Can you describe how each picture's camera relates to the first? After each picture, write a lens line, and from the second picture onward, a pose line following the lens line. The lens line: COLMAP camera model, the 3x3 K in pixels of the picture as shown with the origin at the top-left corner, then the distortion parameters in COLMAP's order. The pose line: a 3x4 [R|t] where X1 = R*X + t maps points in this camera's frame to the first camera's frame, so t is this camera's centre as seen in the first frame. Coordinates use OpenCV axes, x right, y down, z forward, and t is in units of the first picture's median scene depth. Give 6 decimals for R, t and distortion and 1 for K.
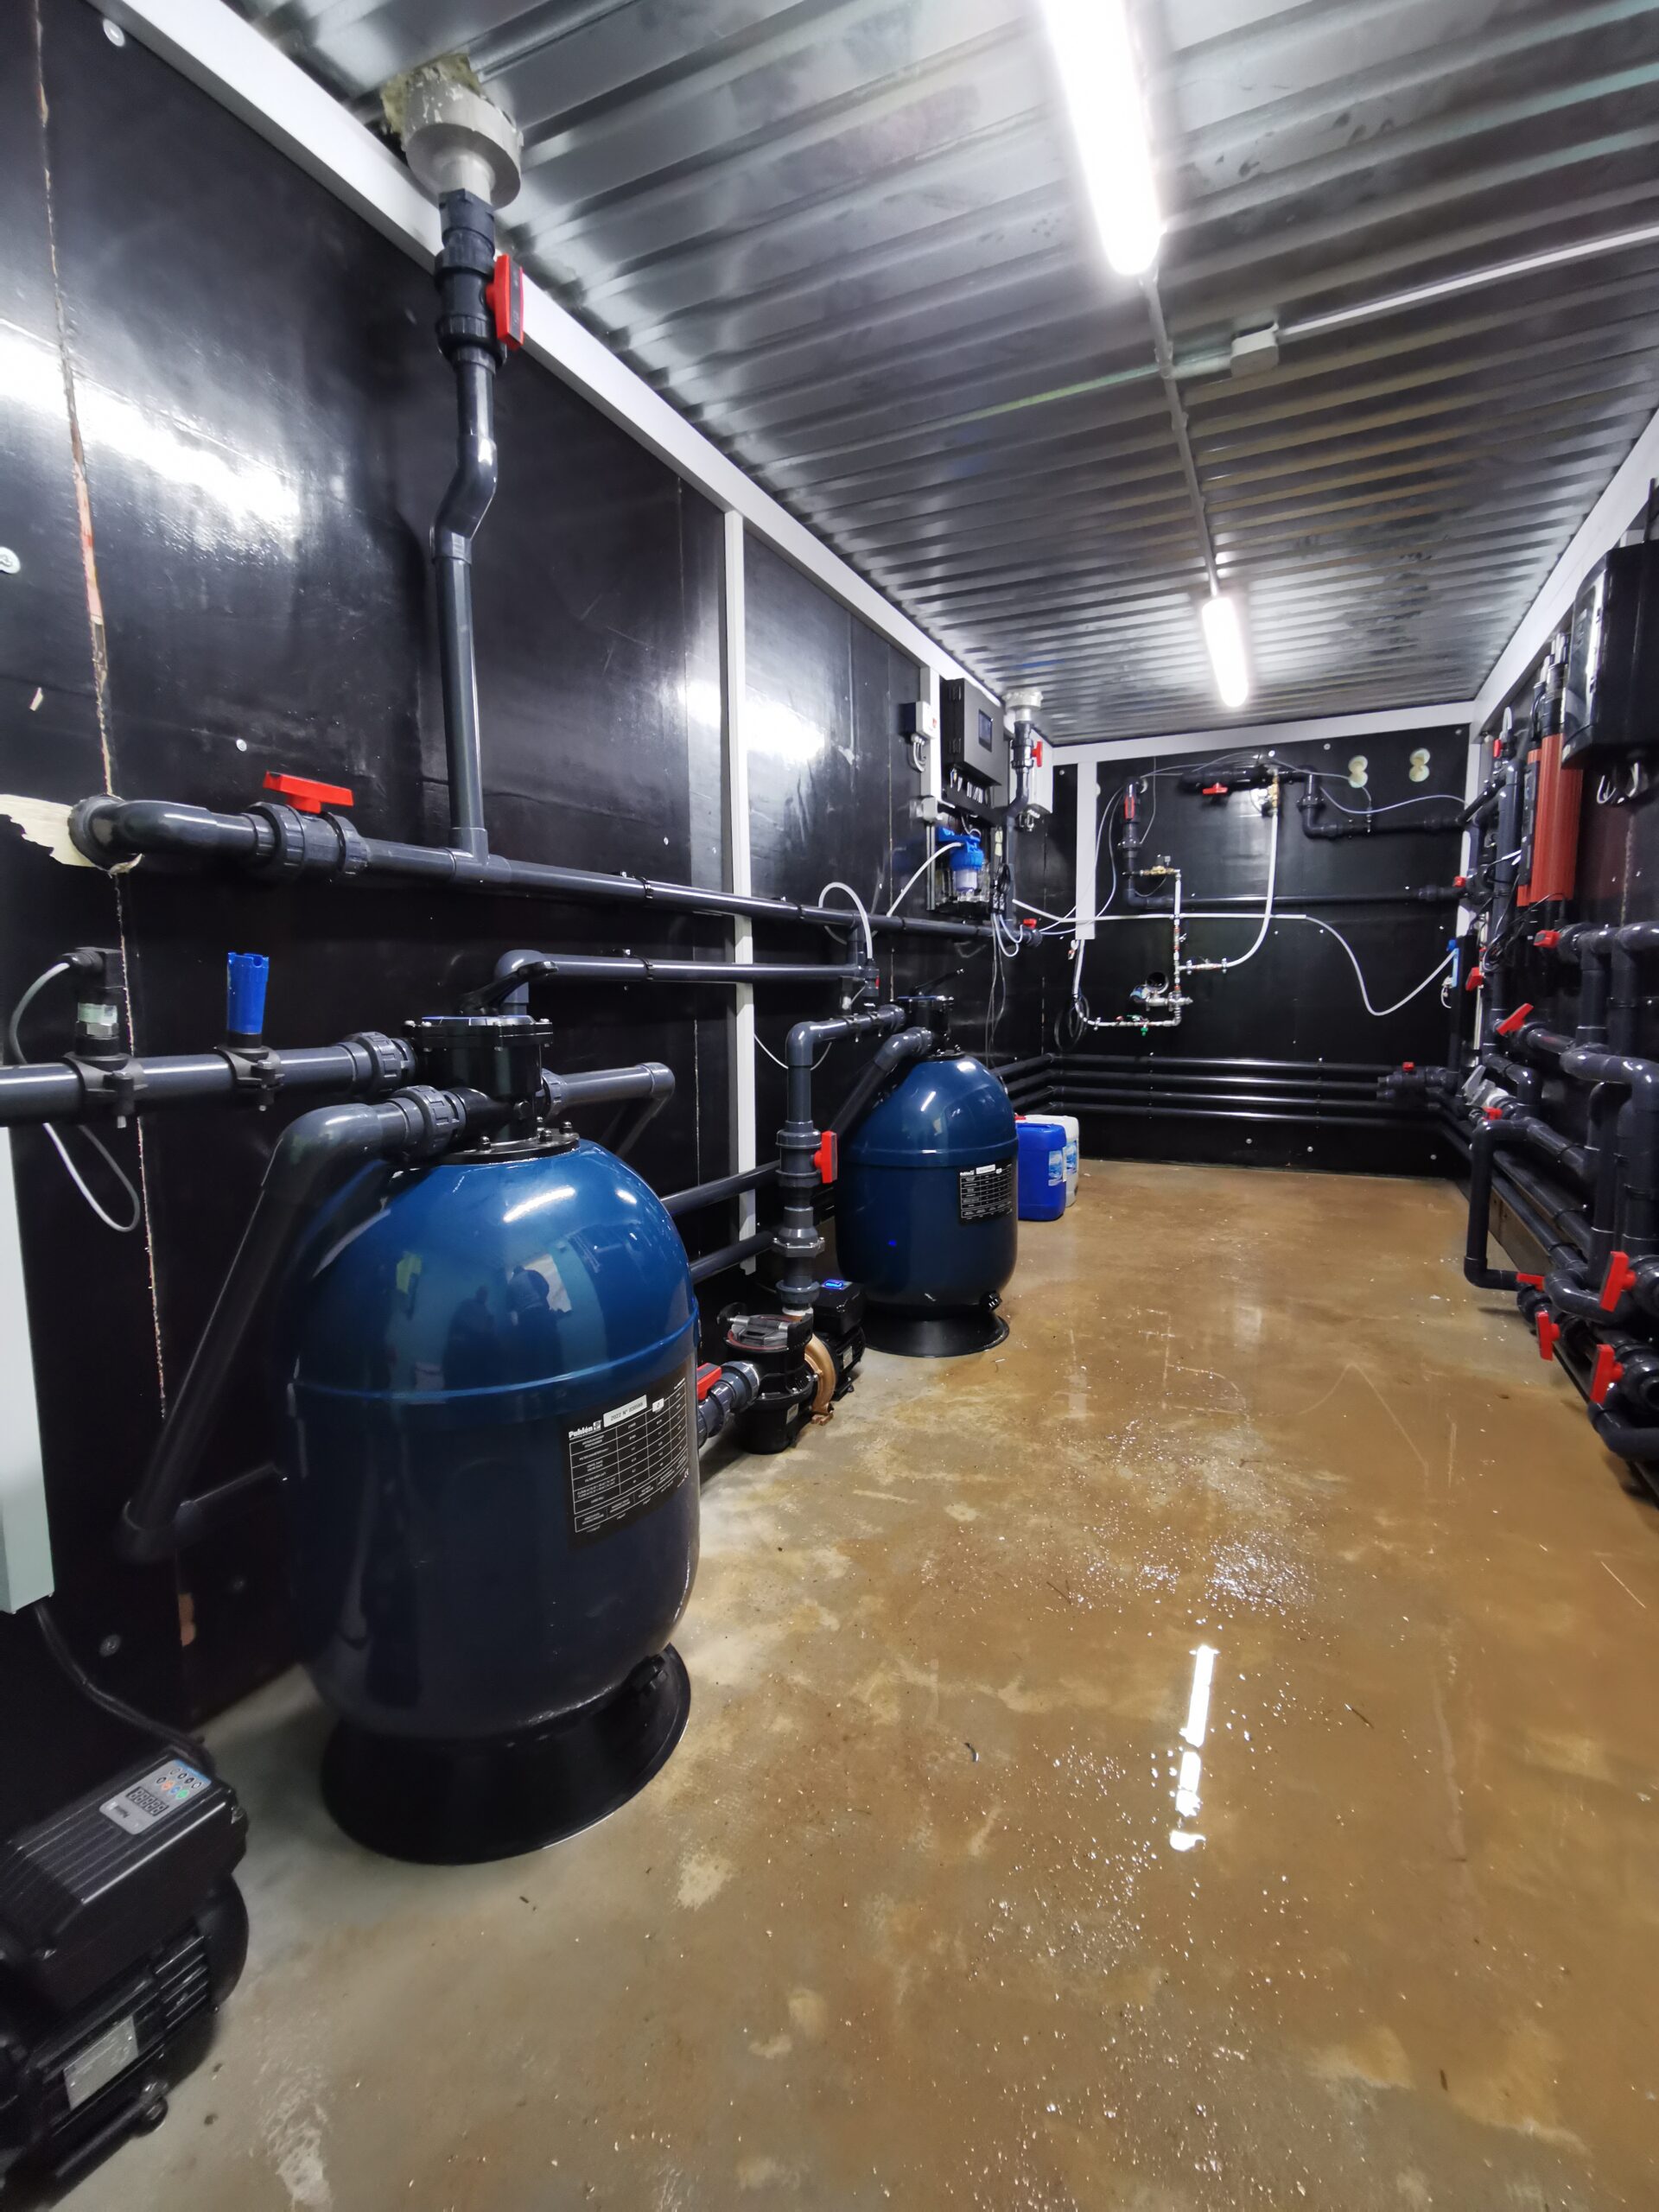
lens RADIAL K [[1025.5, 0, 829.5], [0, 1025.5, 1106.0], [0, 0, 1]] dist [-0.054510, 0.039140]
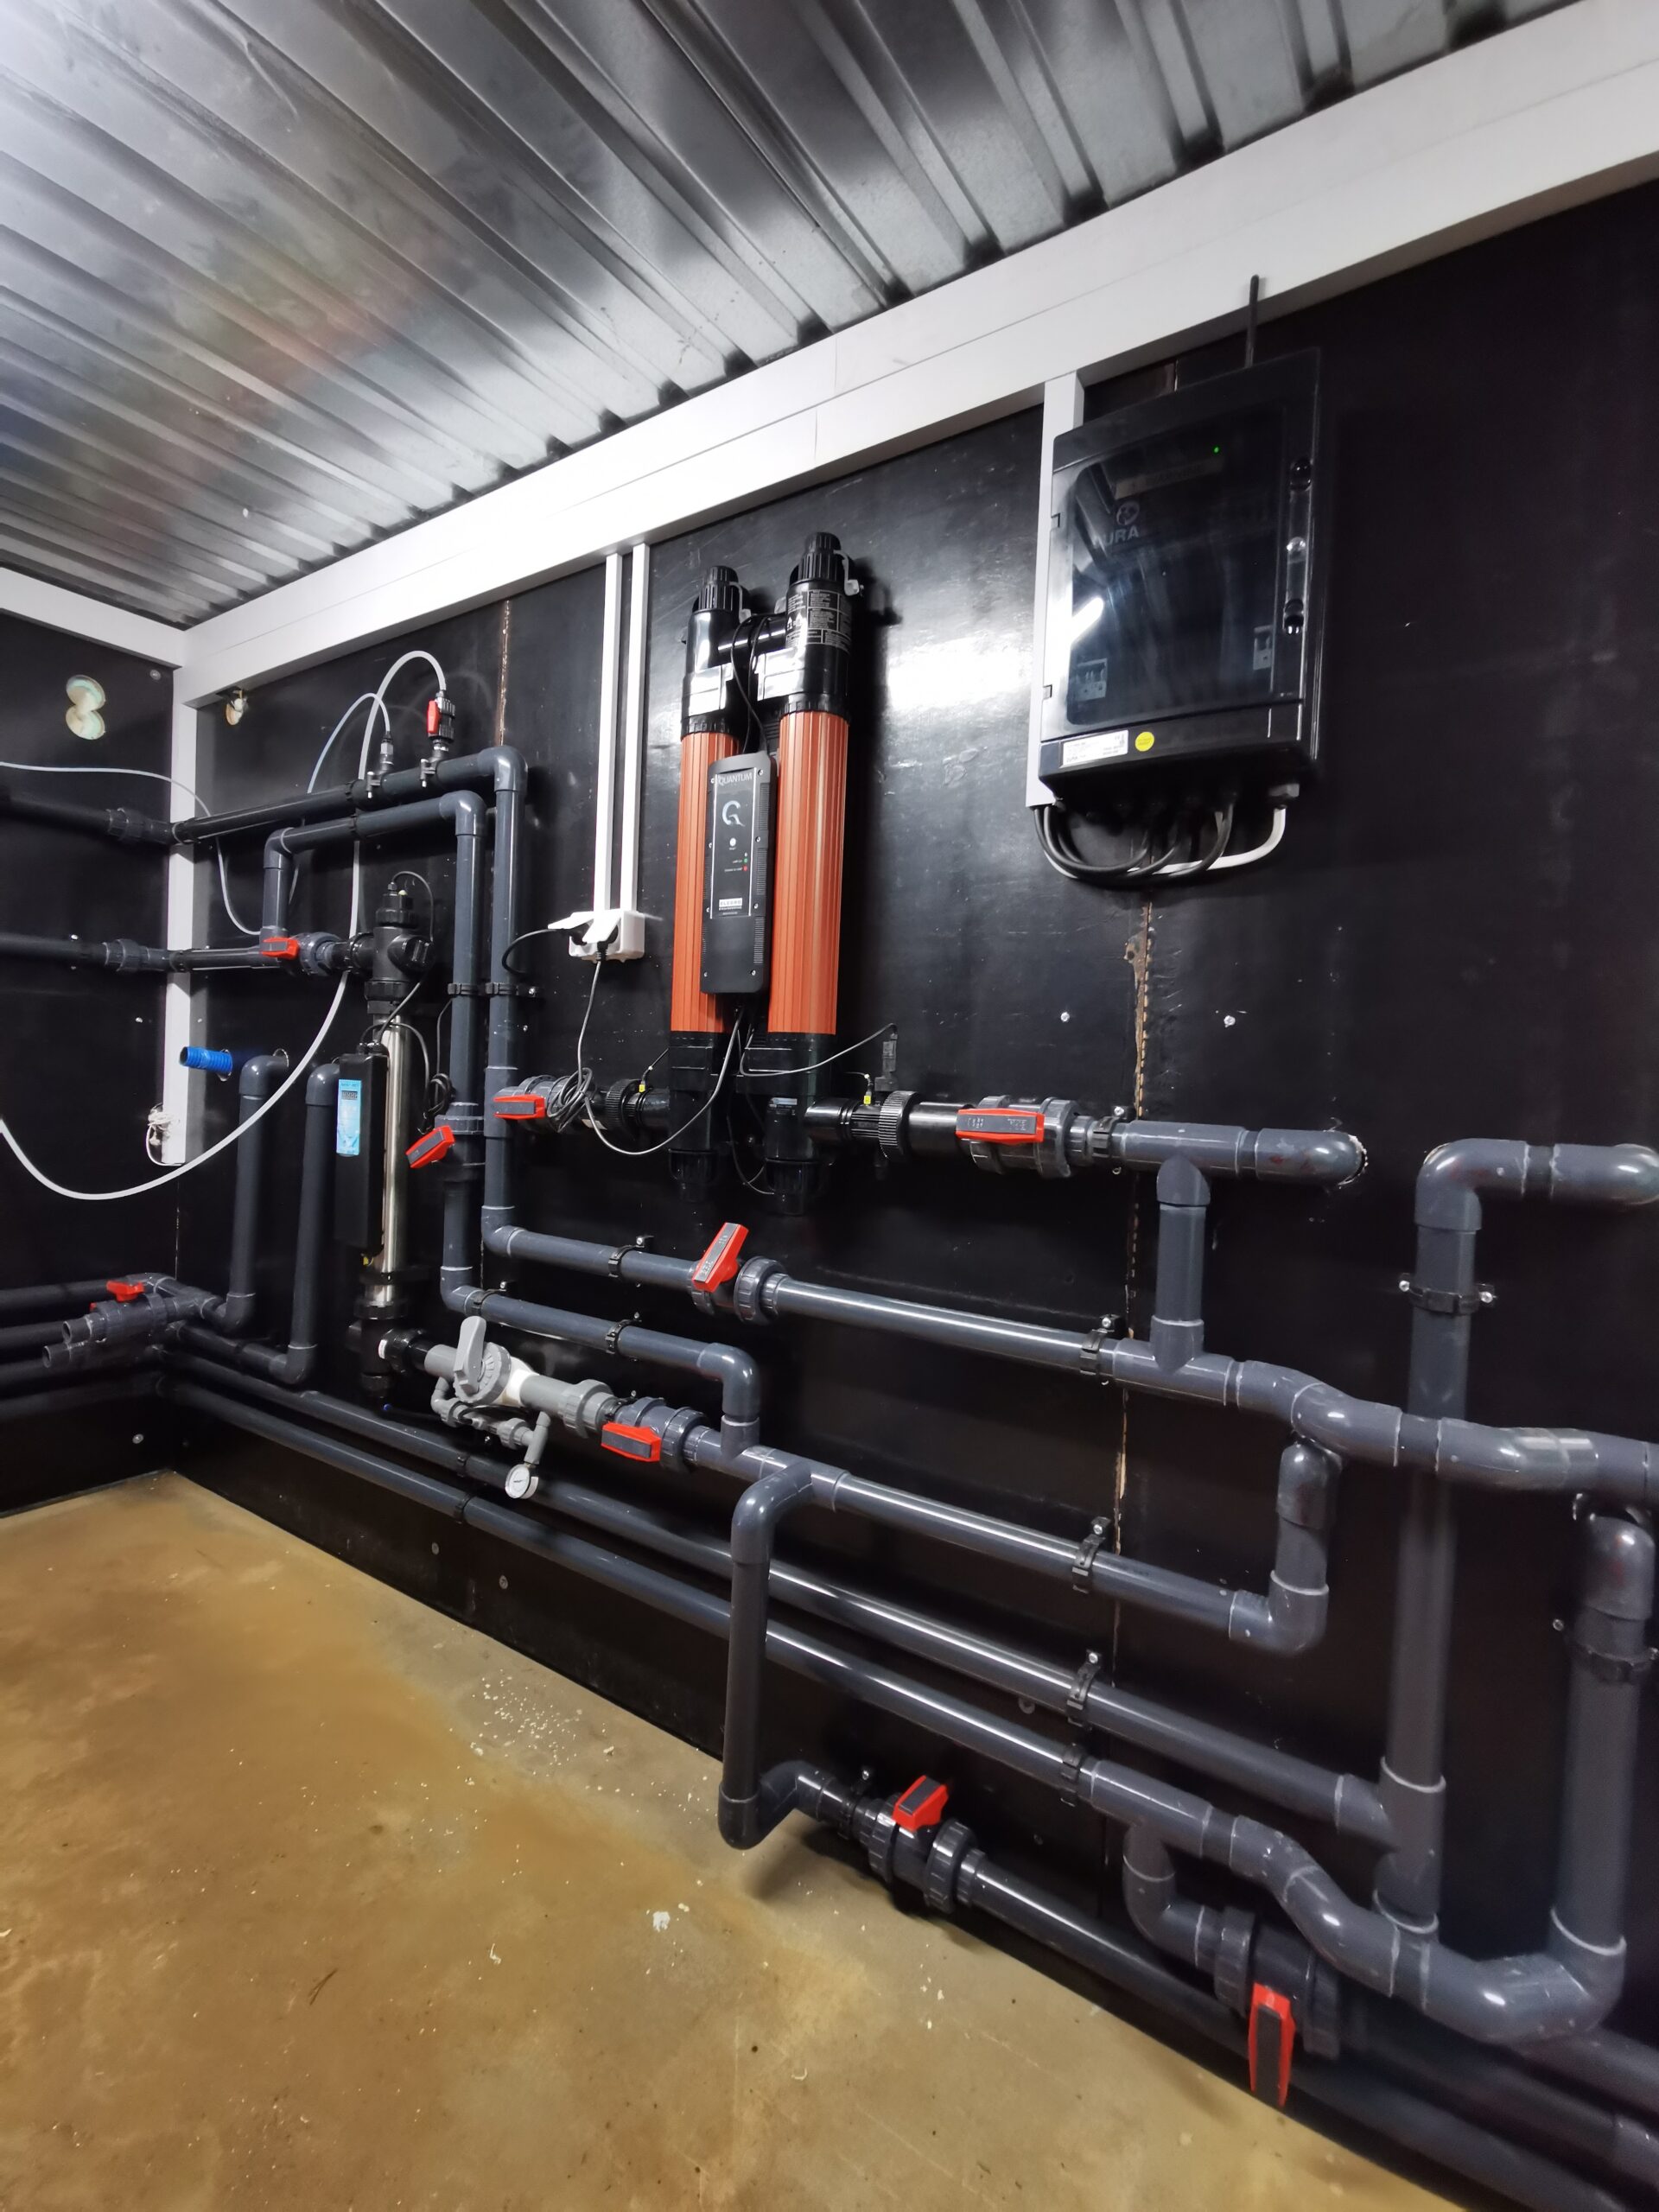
lens RADIAL K [[1025.5, 0, 829.5], [0, 1025.5, 1106.0], [0, 0, 1]] dist [-0.054510, 0.039140]
pose [[0.154067, -0.012728, 0.987978, 0.197186], [0.078619, 0.996905, 0.000583, -0.159610], [-0.984928, 0.077584, 0.154590, 0.871504]]
